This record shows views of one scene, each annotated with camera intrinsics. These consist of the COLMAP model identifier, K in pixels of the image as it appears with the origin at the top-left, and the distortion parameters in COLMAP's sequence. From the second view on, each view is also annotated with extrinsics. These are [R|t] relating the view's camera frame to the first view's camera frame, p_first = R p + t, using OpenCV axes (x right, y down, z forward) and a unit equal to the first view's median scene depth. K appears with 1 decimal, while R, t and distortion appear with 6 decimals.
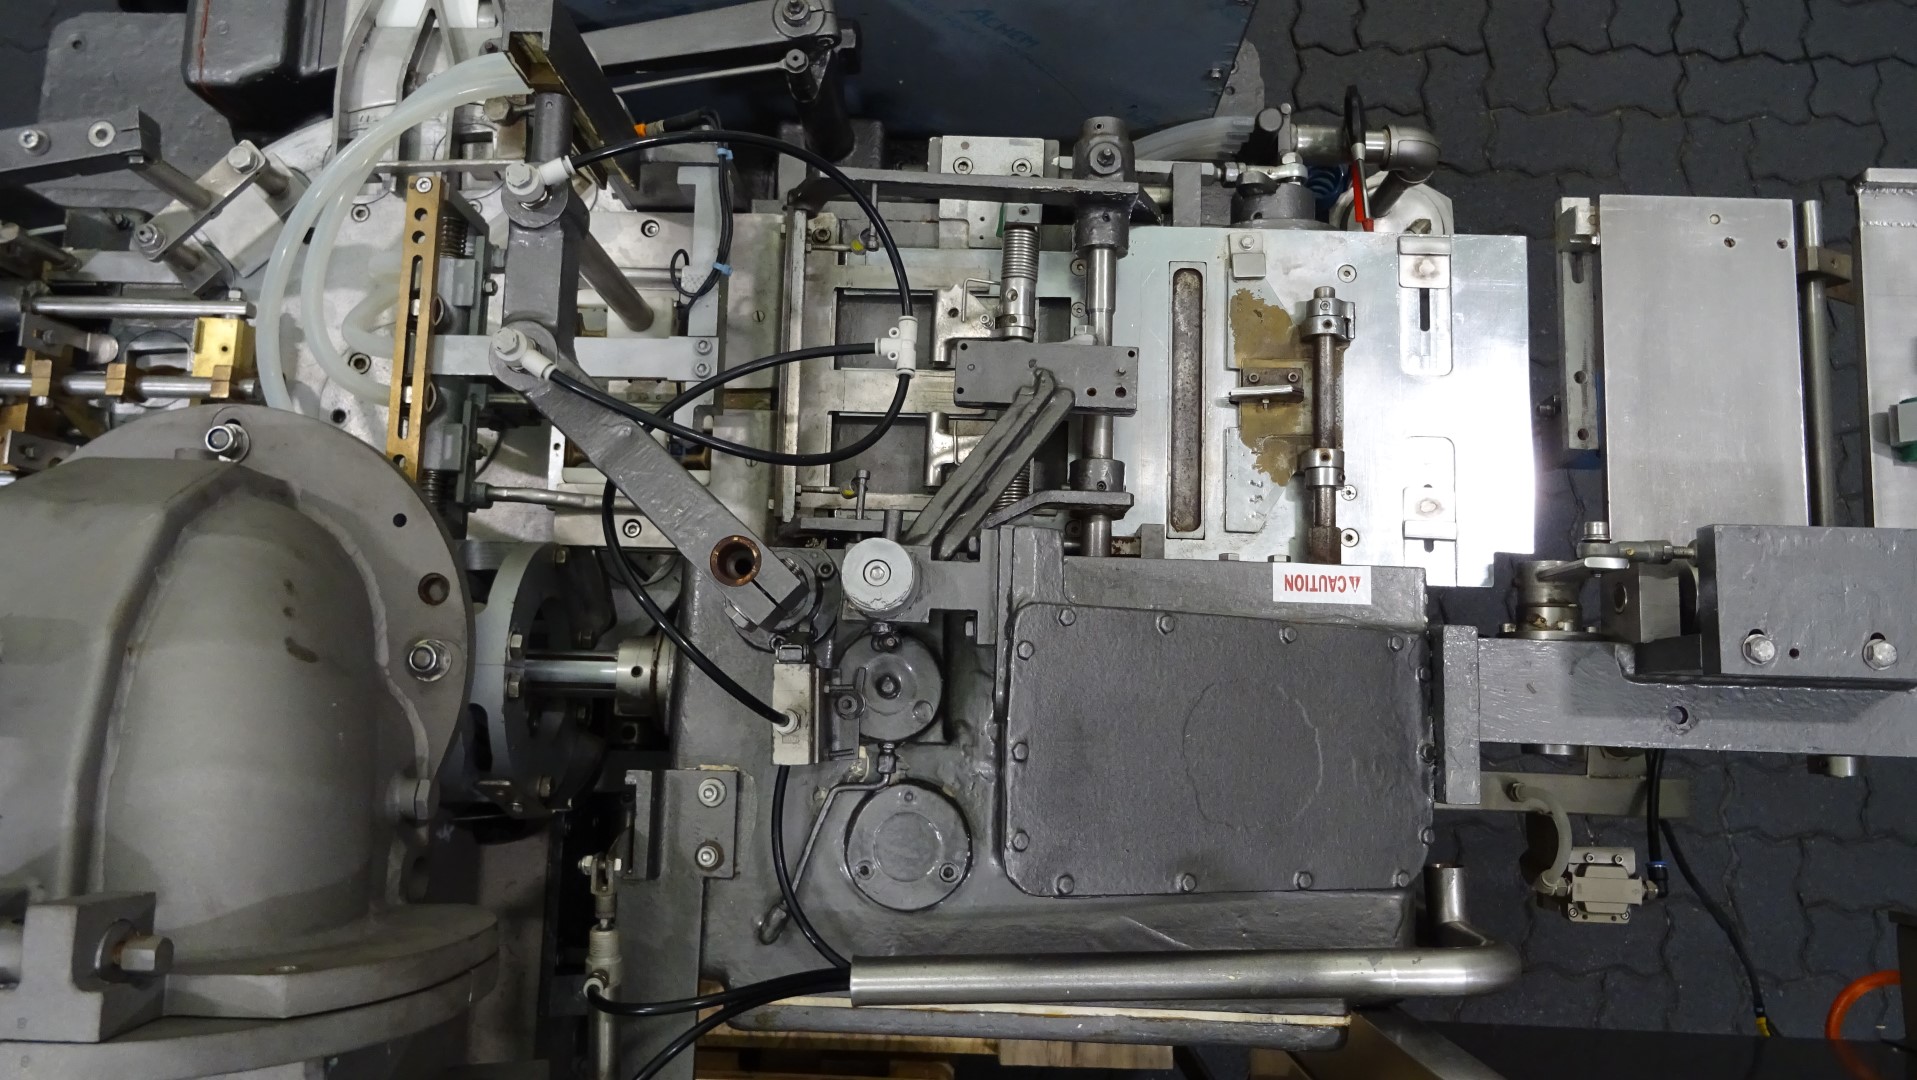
lens RADIAL K [[1363.8, 0, 958.5], [0, 1363.8, 540.0], [0, 0, 1]] dist [0.018947, 0.002140]
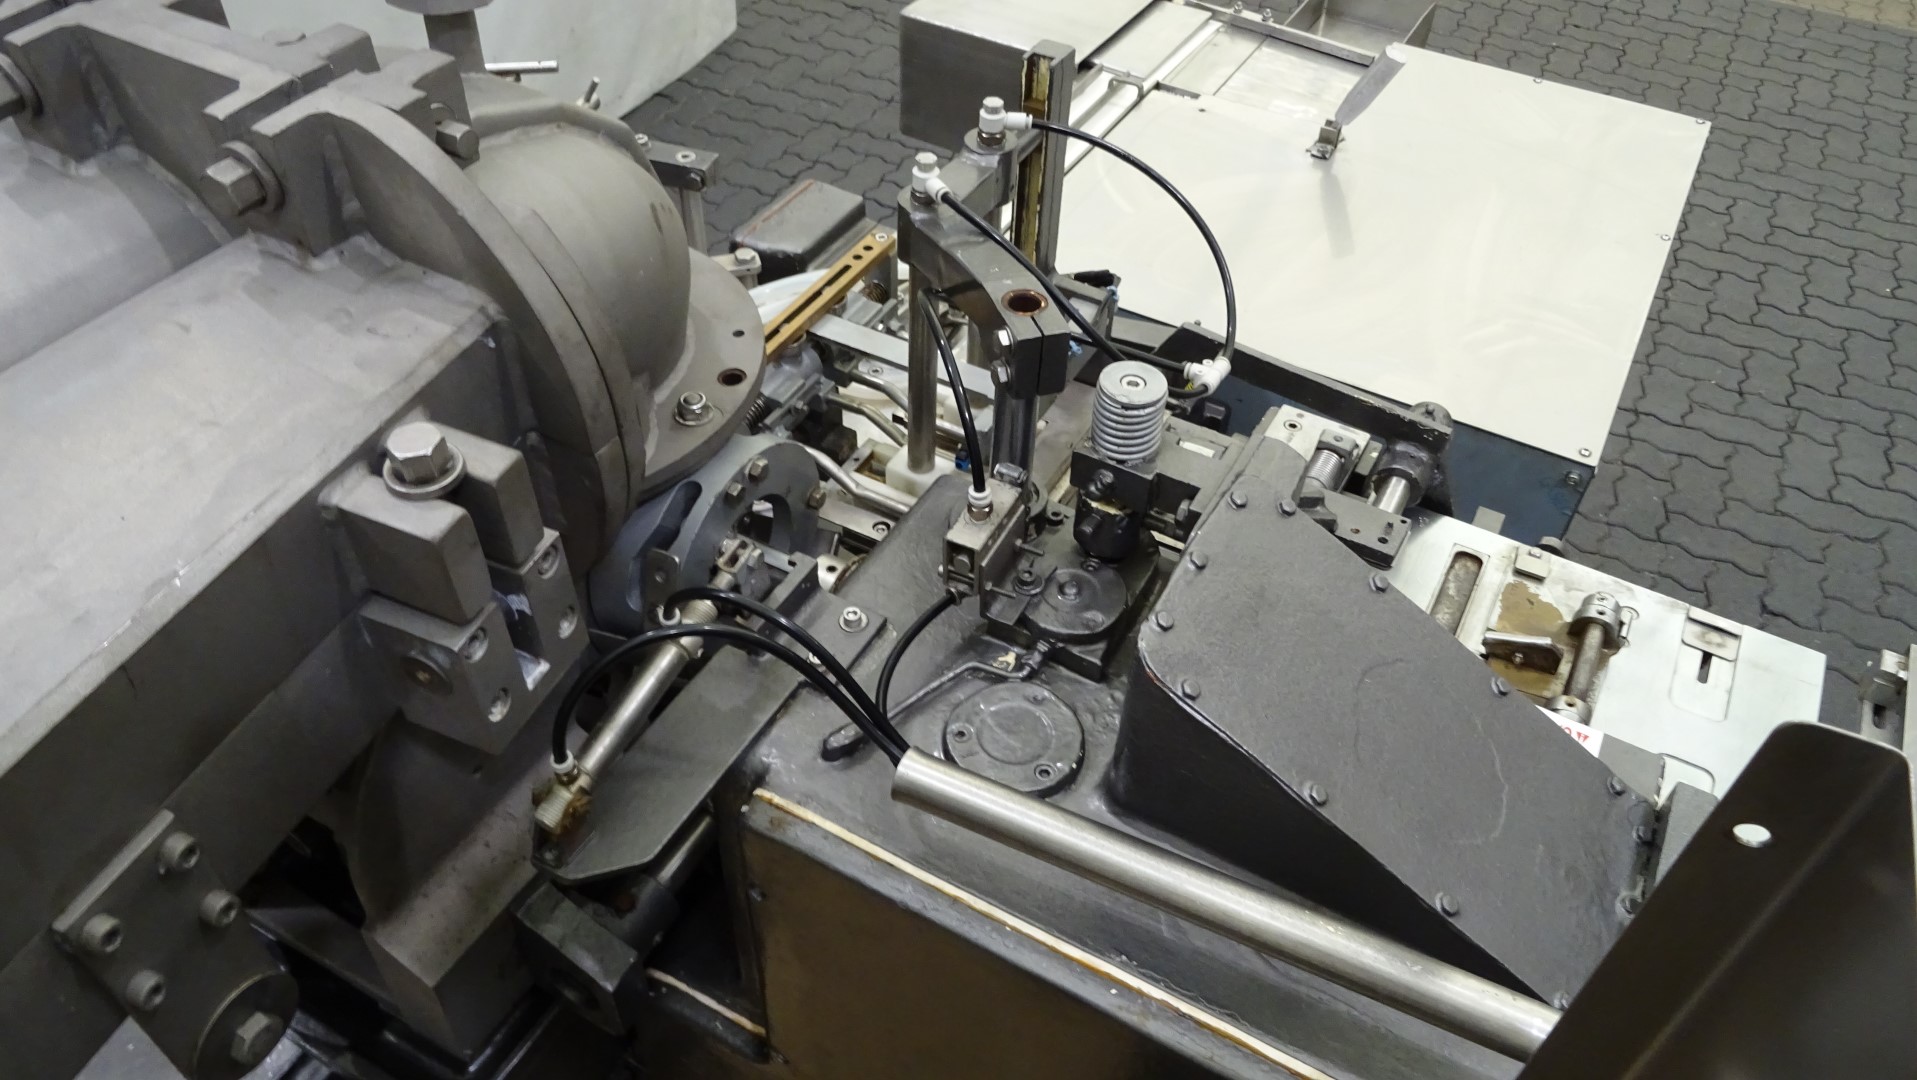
lens RADIAL K [[1385.3, 0, 962.6], [0, 1385.3, 535.1], [0, 0, 1]] dist [0.018727, -0.004108]
pose [[0.887245, 0.361783, -0.286199, 0.046734], [-0.461238, 0.685663, -0.563139, 0.212926], [-0.007499, 0.631648, 0.775219, 0.069131]]
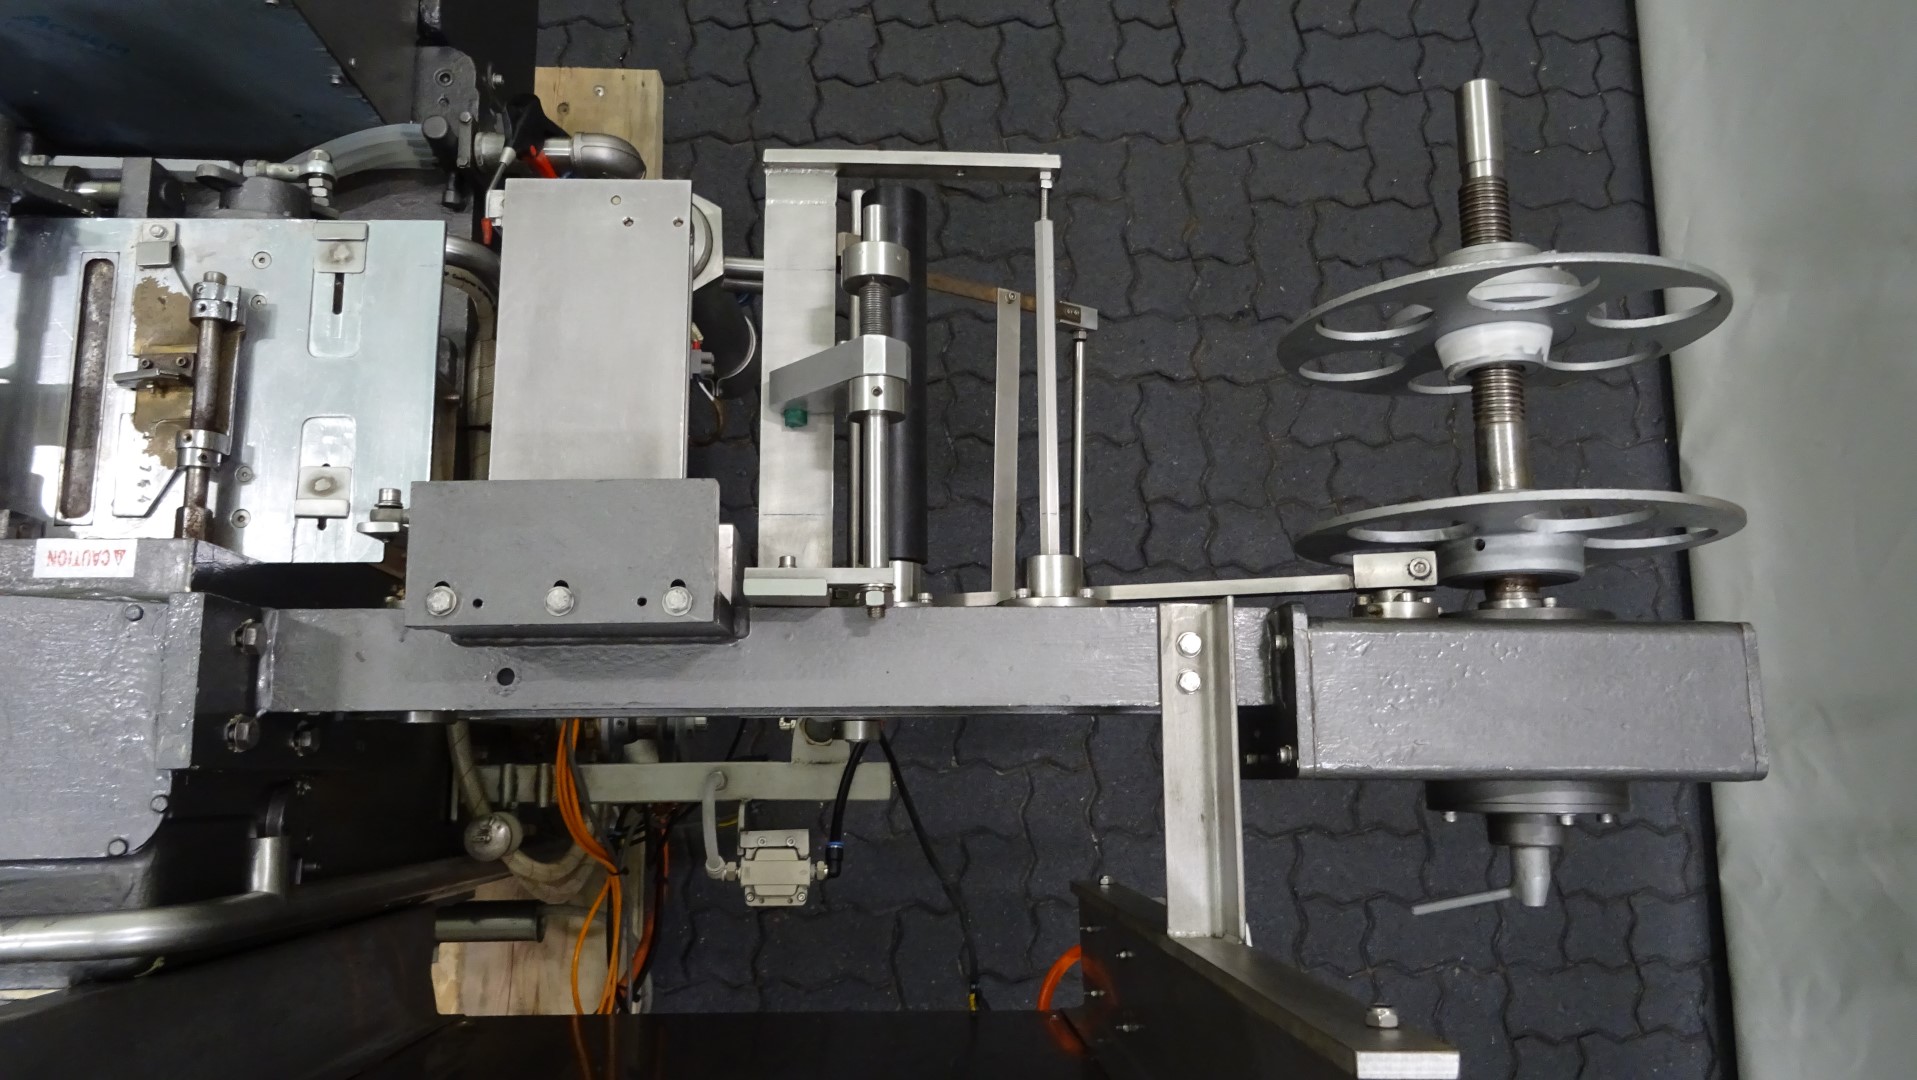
lens RADIAL K [[1385.3, 0, 962.6], [0, 1385.3, 535.1], [0, 0, 1]] dist [0.018727, -0.004108]
pose [[0.996818, -0.033645, 0.072258, 0.274033], [0.036792, 0.998411, -0.042679, 0.027239], [-0.070707, 0.045202, 0.996472, -0.022021]]
